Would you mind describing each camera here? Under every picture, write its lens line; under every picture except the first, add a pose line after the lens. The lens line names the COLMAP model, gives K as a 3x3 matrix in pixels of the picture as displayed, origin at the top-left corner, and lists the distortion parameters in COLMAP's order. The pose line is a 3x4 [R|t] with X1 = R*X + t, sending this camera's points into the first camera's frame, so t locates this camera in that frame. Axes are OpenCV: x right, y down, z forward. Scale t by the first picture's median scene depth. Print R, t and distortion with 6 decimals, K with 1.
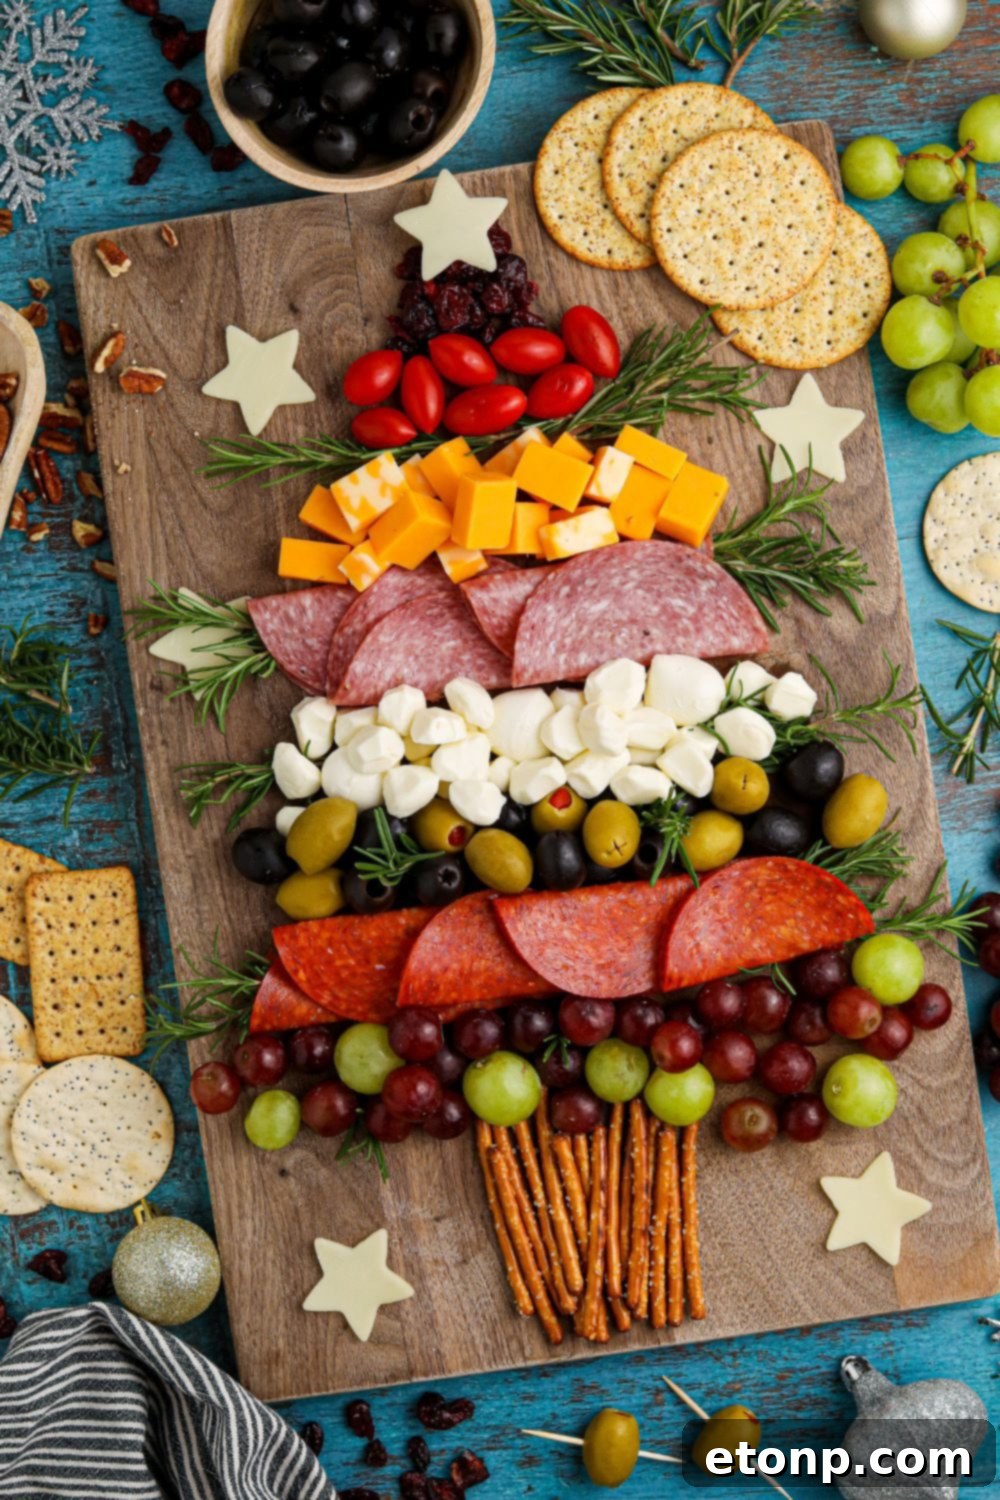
lens RADIAL K [[2802.6, 0, 502.7], [0, 2802.6, 756.1], [0, 0, 1]] dist [-0.133020, 0.000000]
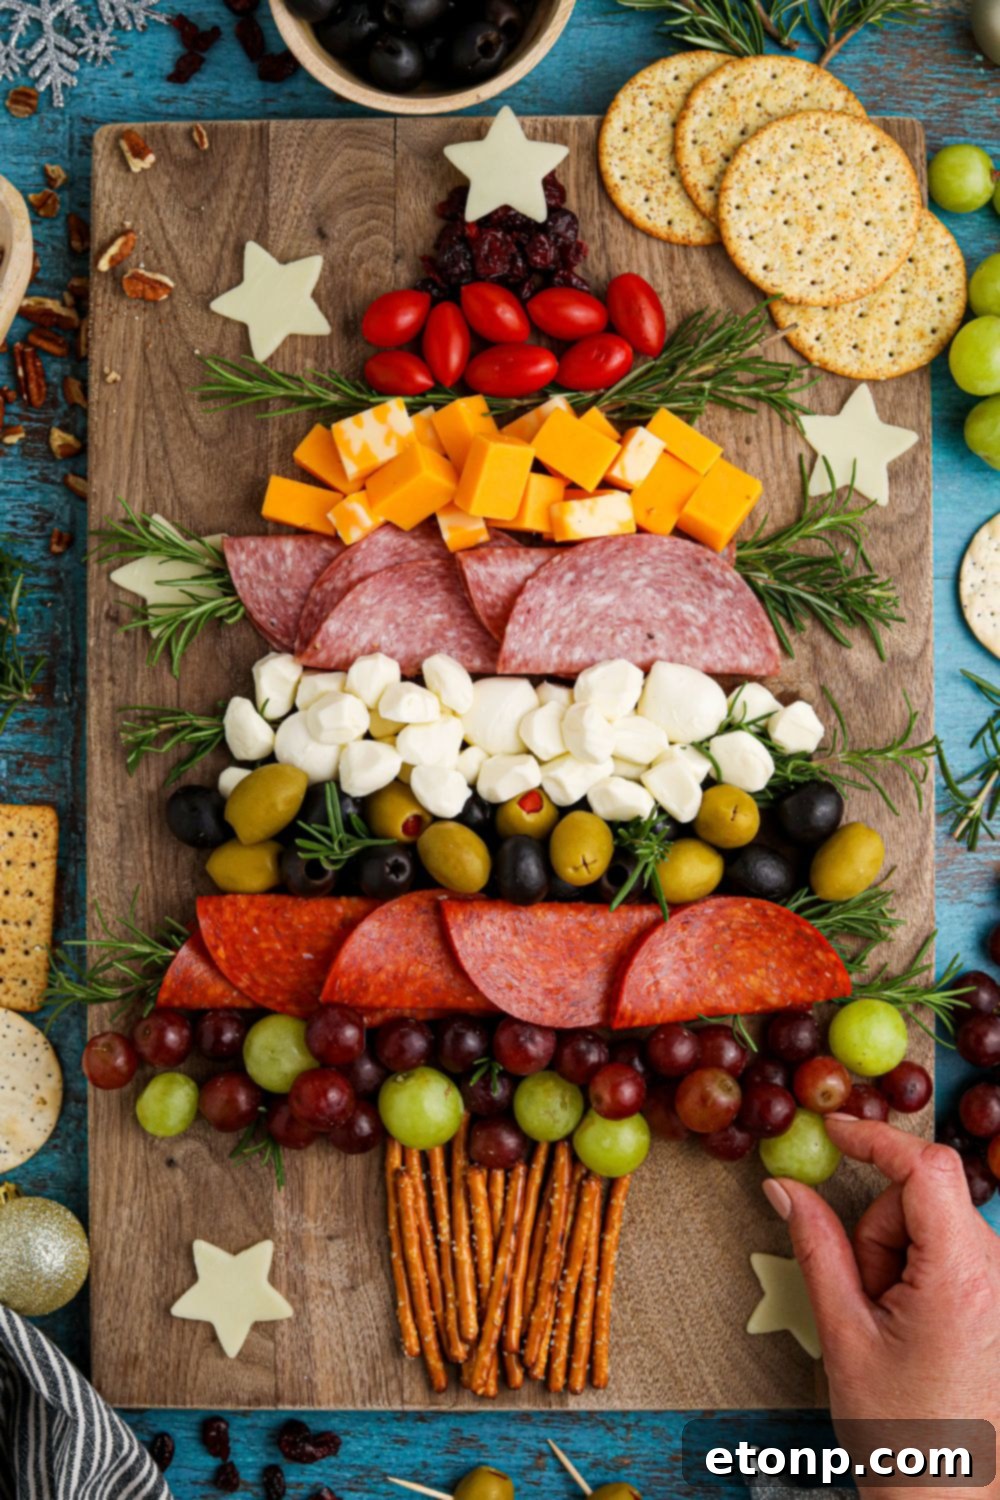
lens RADIAL K [[2337.8, 0, 502.0], [0, 2337.8, 737.5], [0, 0, 1]] dist [-0.139859, 0.000000]
pose [[0.989143, 0.146370, 0.013147, -0.001702], [-0.146066, 0.989037, -0.021695, 0.012227], [-0.016178, 0.019540, 0.999678, 0.238281]]
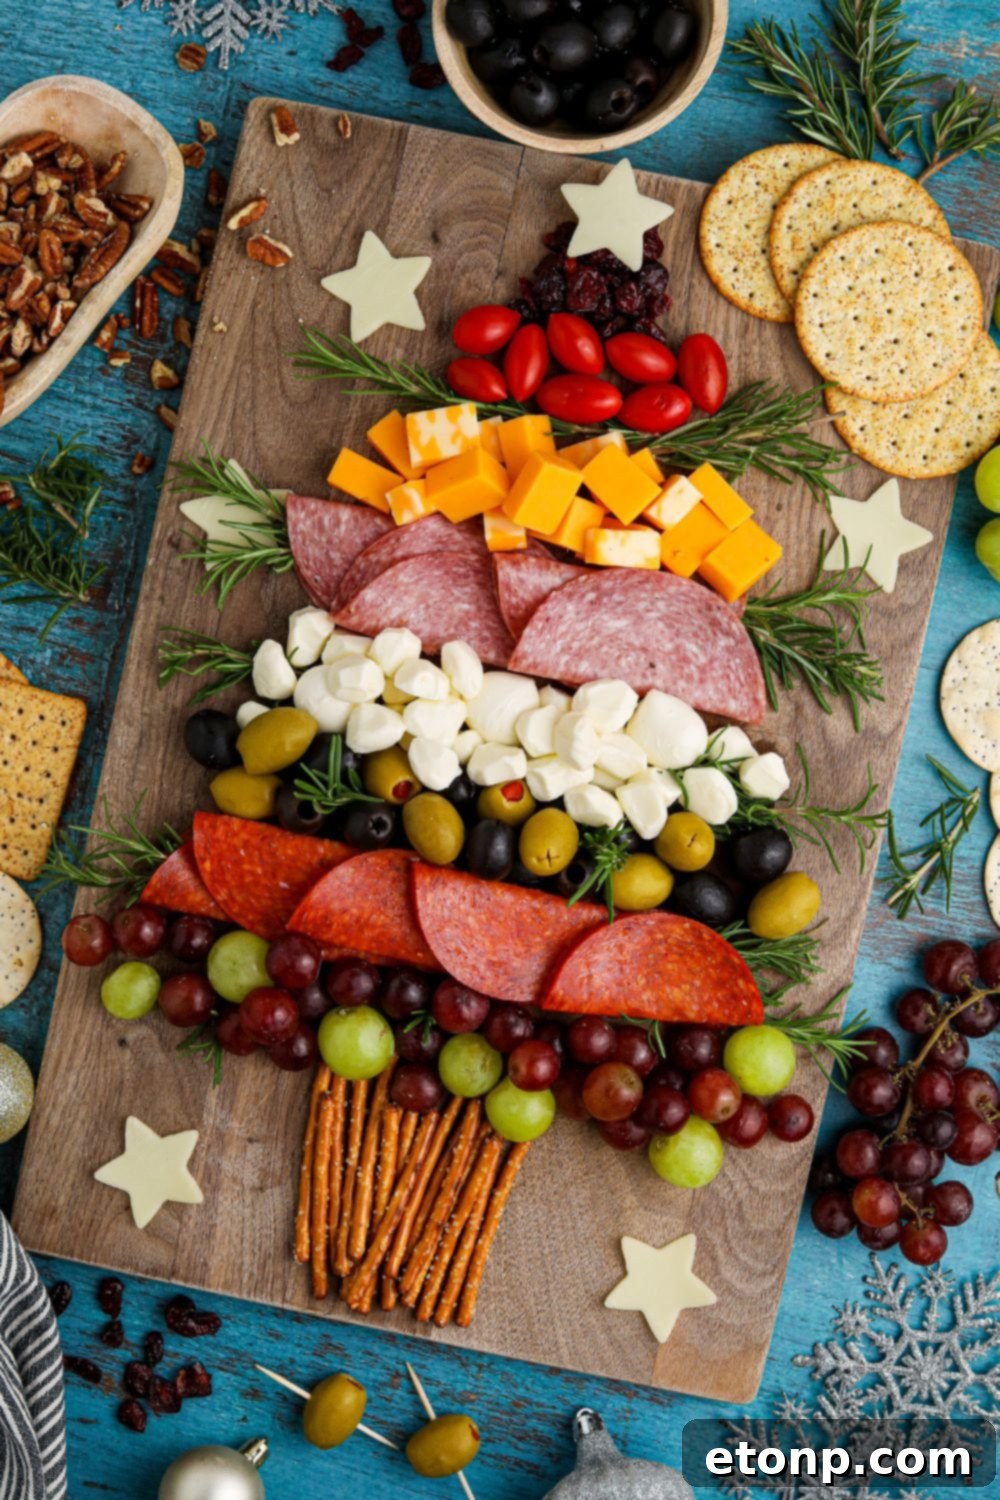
lens RADIAL K [[2337.8, 0, 502.7], [0, 2337.8, 743.8], [0, 0, 1]] dist [-0.139859, 0.000000]
pose [[0.936169, 0.351414, 0.009813, 0.003211], [-0.351470, 0.936188, 0.004645, -0.002935], [-0.007554, -0.007798, 0.999941, 0.168263]]
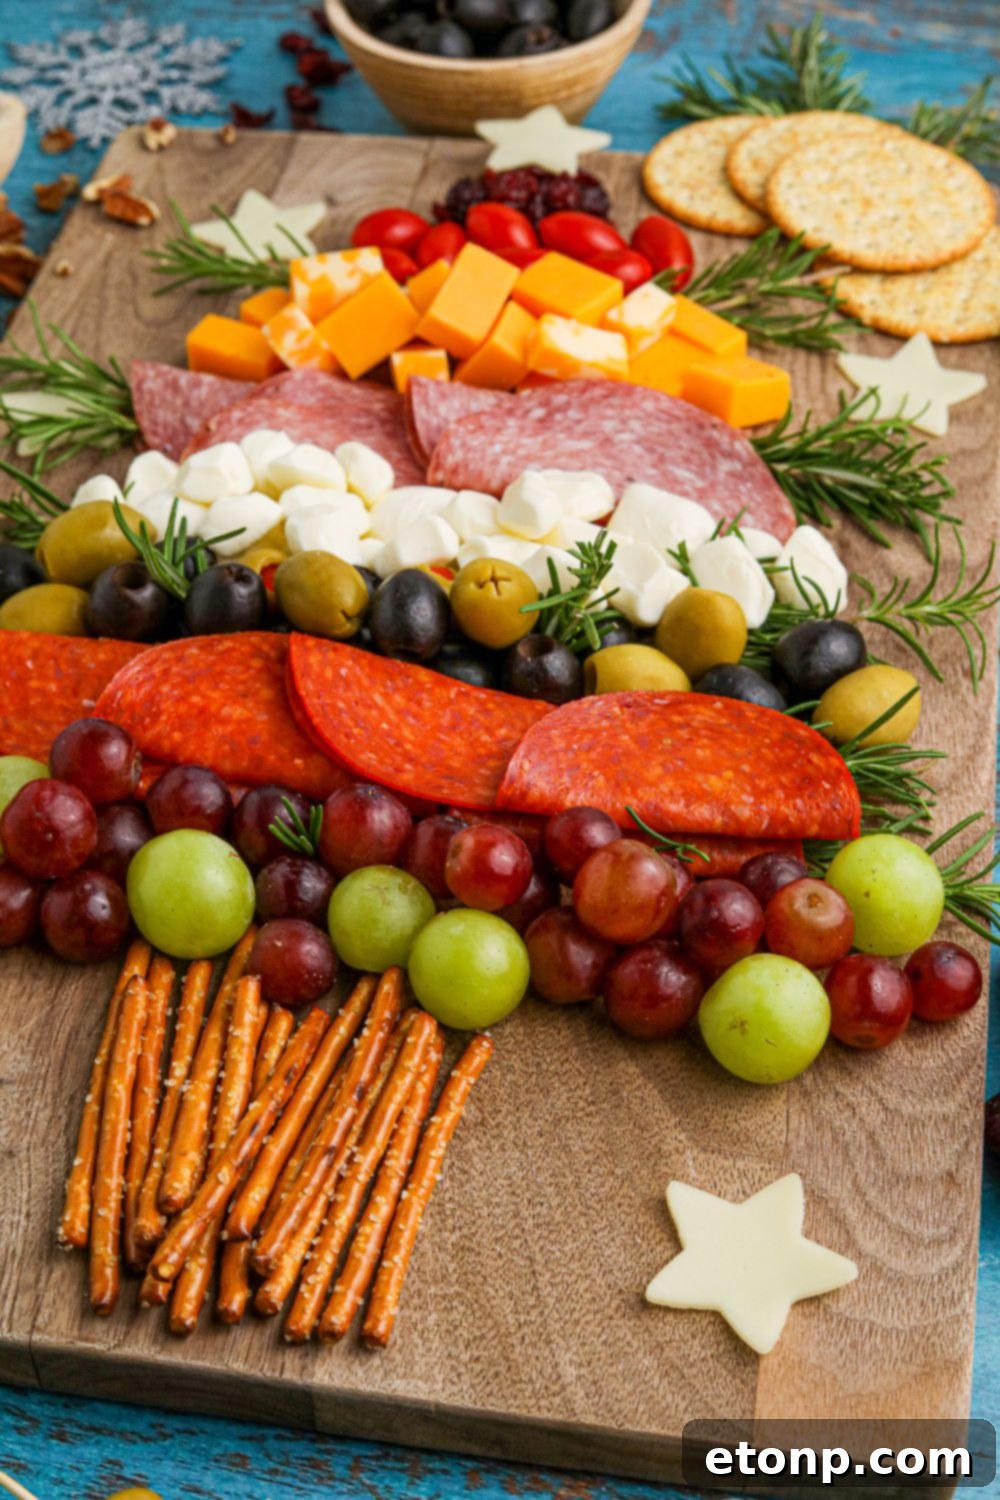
lens RADIAL K [[2405.8, 0, 500.8], [0, 2405.8, 740.3], [0, 0, 1]] dist [-0.154333, 0.000000]
pose [[0.951601, 0.226363, -0.207883, 0.160696], [-0.307110, 0.674390, -0.671477, 0.417273], [-0.011803, 0.702821, 0.711269, 0.608958]]
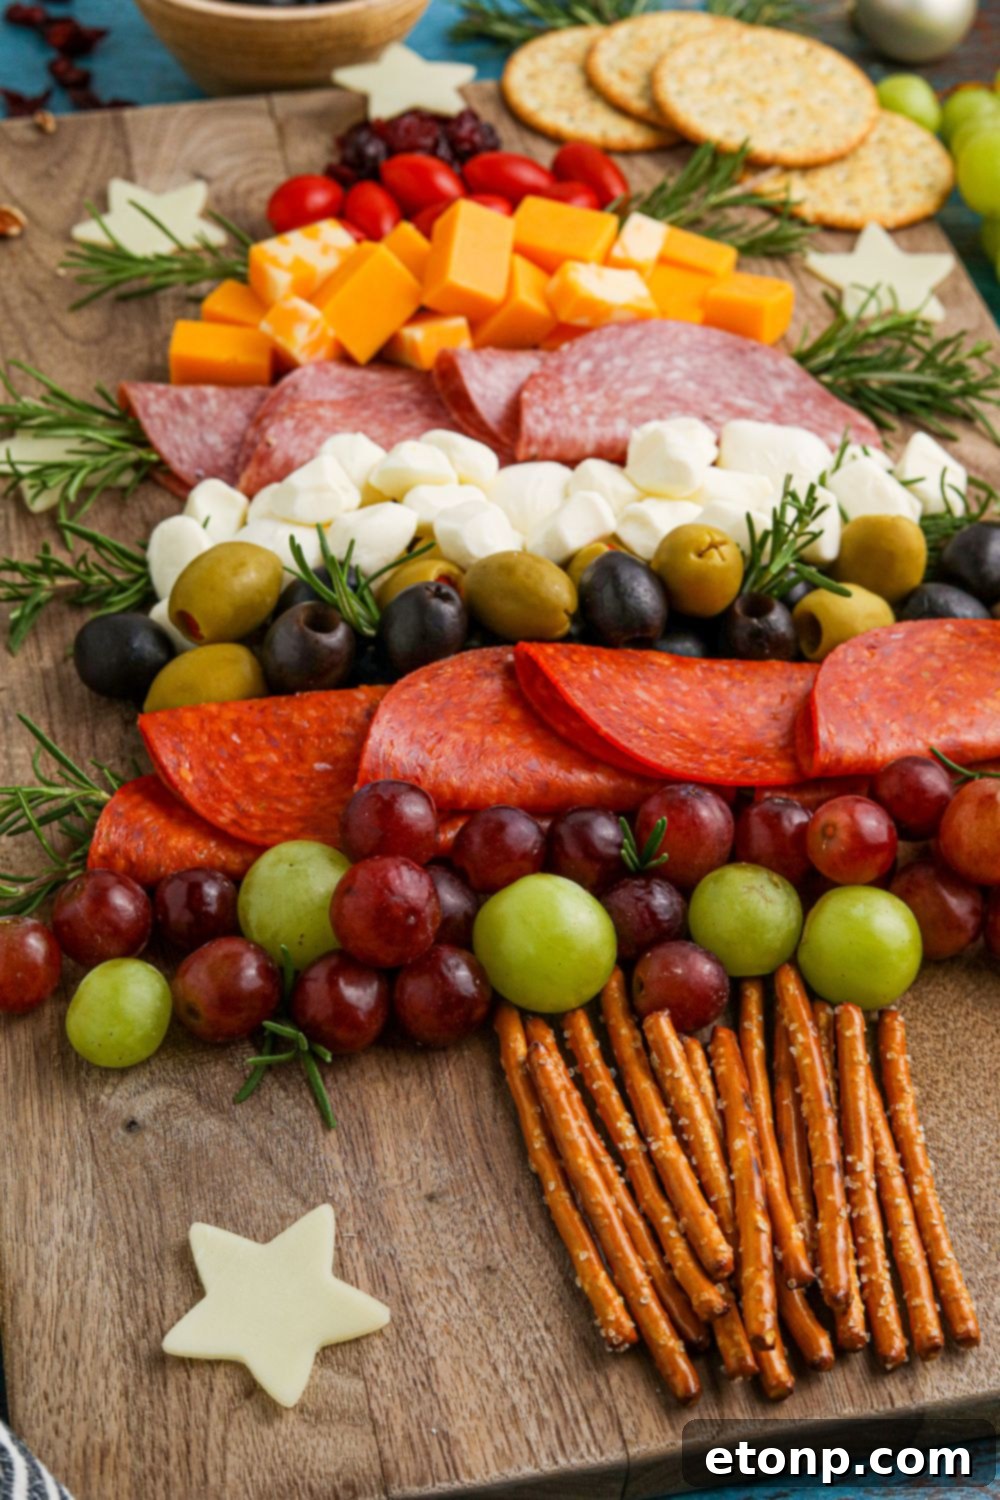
lens RADIAL K [[2405.8, 0, 508.4], [0, 2405.8, 751.5], [0, 0, 1]] dist [-0.154333, 0.000000]
pose [[0.994271, 0.016167, 0.105660, -0.057526], [0.060039, 0.733366, -0.677178, 0.408004], [-0.088435, 0.679642, 0.728193, 0.627673]]
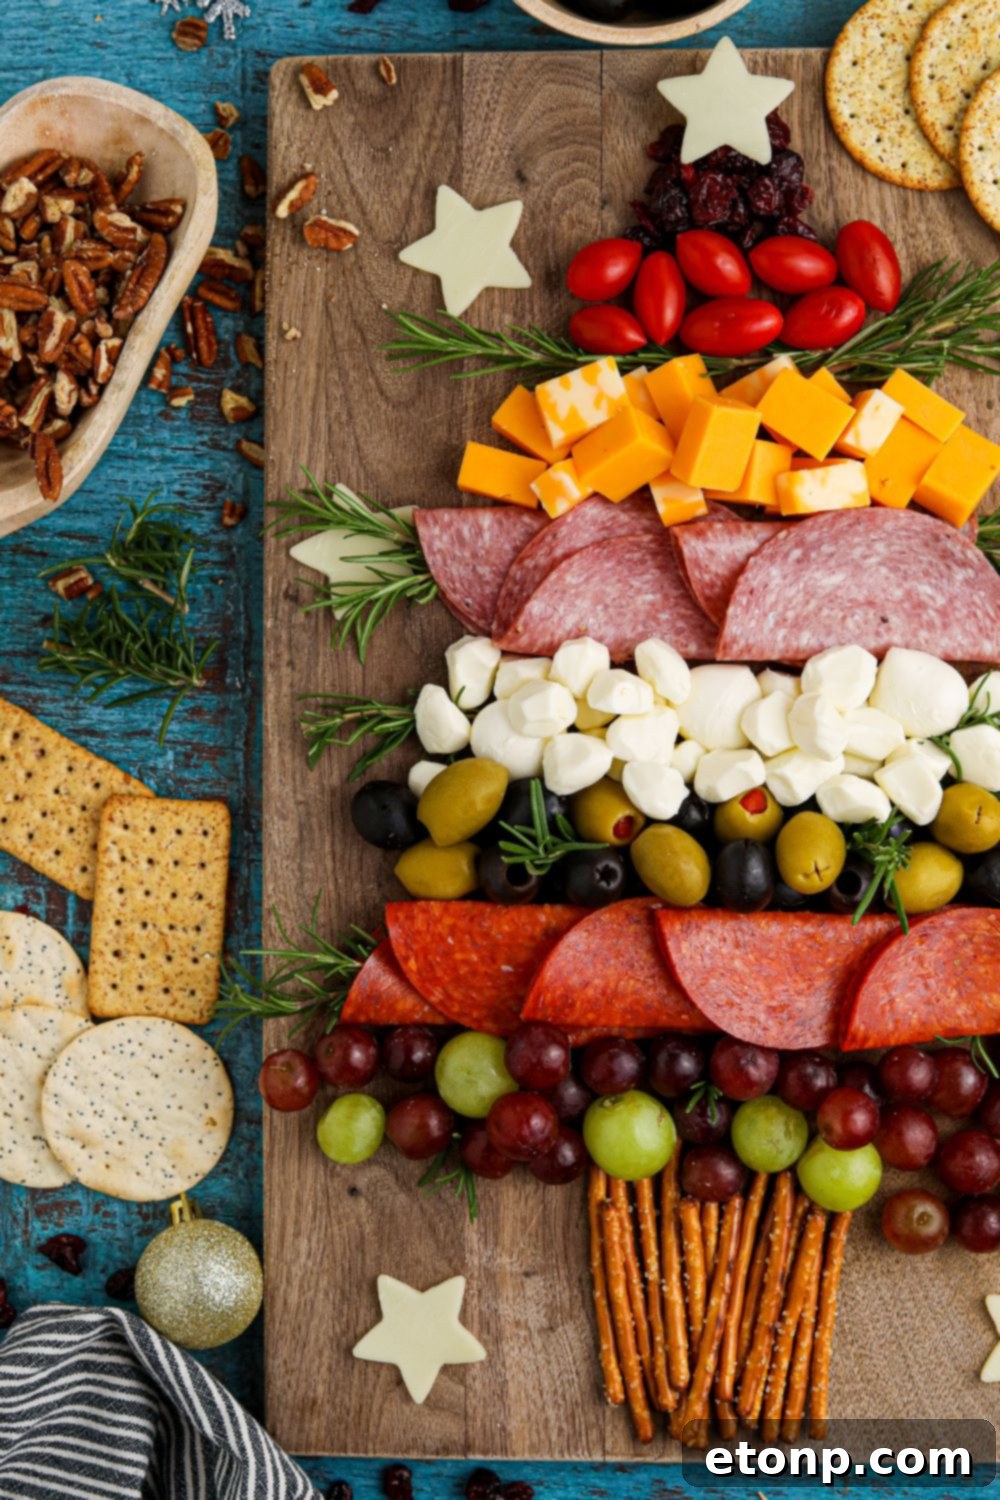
lens RADIAL K [[2337.8, 0, 496.2], [0, 2337.8, 736.4], [0, 0, 1]] dist [-0.139859, 0.000000]
pose [[0.988291, 0.150627, -0.024354, -0.040142], [-0.150720, 0.988574, -0.002032, 0.008981], [0.023770, 0.005679, 0.999701, 0.304506]]
